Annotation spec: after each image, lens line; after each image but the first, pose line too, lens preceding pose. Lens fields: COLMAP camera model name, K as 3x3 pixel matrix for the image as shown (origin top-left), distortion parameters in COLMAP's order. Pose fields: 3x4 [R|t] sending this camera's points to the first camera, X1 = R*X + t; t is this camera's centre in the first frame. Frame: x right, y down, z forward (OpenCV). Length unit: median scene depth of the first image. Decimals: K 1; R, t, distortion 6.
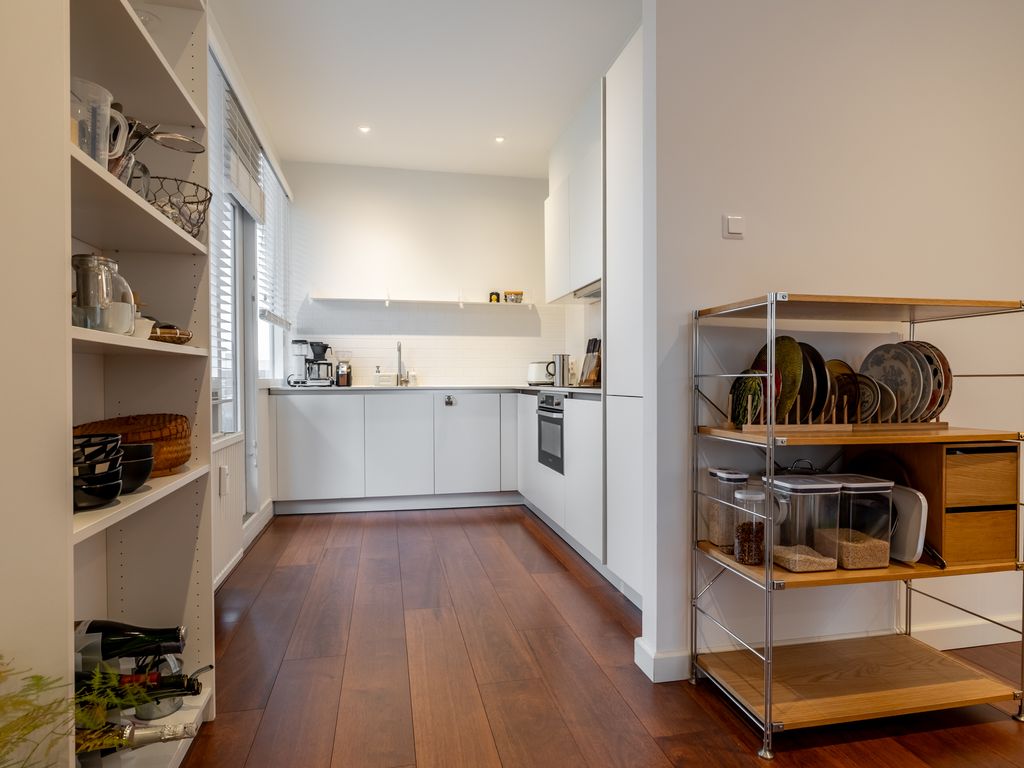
lens RADIAL K [[536.7, 0, 488.8], [0, 536.7, 384.1], [0, 0, 1]] dist [-0.001992, -0.000117]
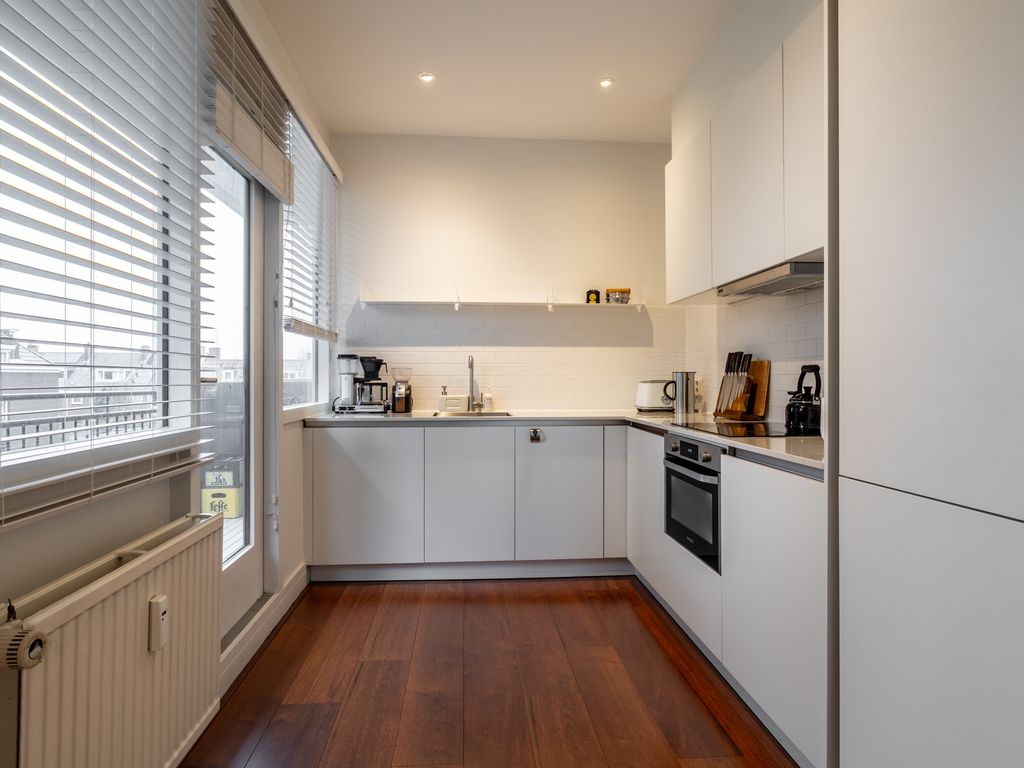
lens RADIAL K [[536.7, 0, 488.8], [0, 536.7, 384.1], [0, 0, 1]] dist [-0.001992, -0.000117]
pose [[0.989631, 0.006686, -0.143475, -0.030112], [-0.006552, 0.999978, 0.001407, -0.040390], [0.143481, -0.000453, 0.989653, 0.239830]]
